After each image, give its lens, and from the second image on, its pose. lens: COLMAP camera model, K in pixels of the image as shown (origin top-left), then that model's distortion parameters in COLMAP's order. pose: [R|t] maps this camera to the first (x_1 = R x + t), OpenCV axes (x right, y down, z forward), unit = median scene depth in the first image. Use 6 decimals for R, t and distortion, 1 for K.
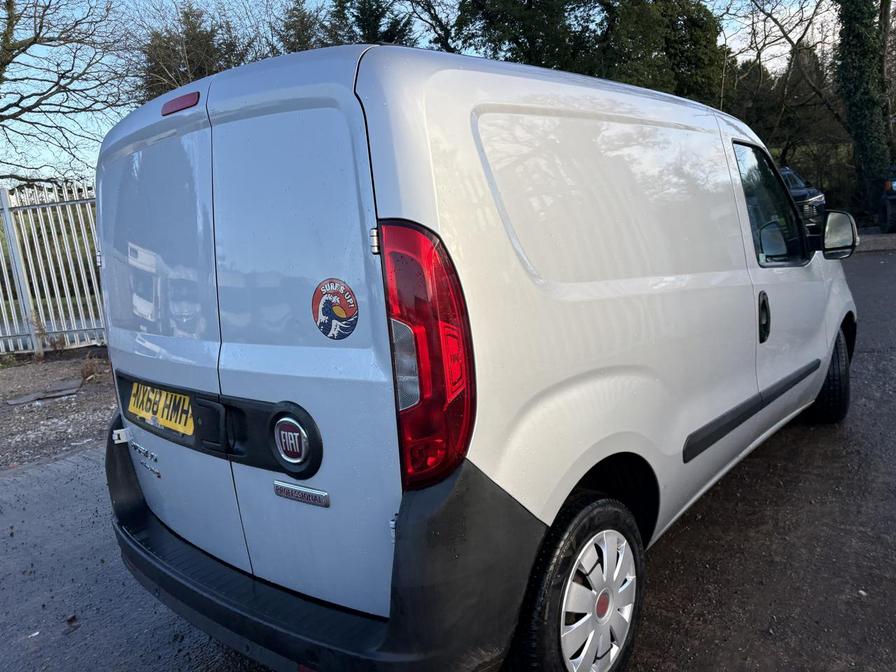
lens RADIAL K [[682.1, 0, 451.1], [0, 682.1, 317.8], [0, 0, 1]] dist [0.066872, -0.007255]
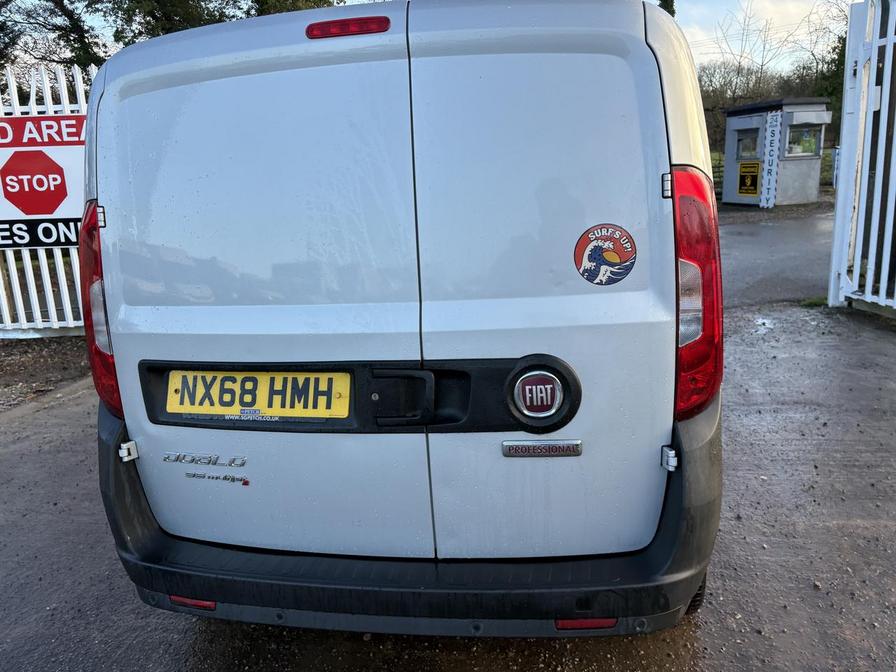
lens RADIAL K [[682.1, 0, 451.1], [0, 682.1, 317.8], [0, 0, 1]] dist [0.066872, -0.007255]
pose [[0.862648, -0.058538, 0.502405, -0.871524], [0.060104, 0.998106, 0.013094, 0.053082], [-0.502220, 0.018902, 0.864533, 0.233164]]
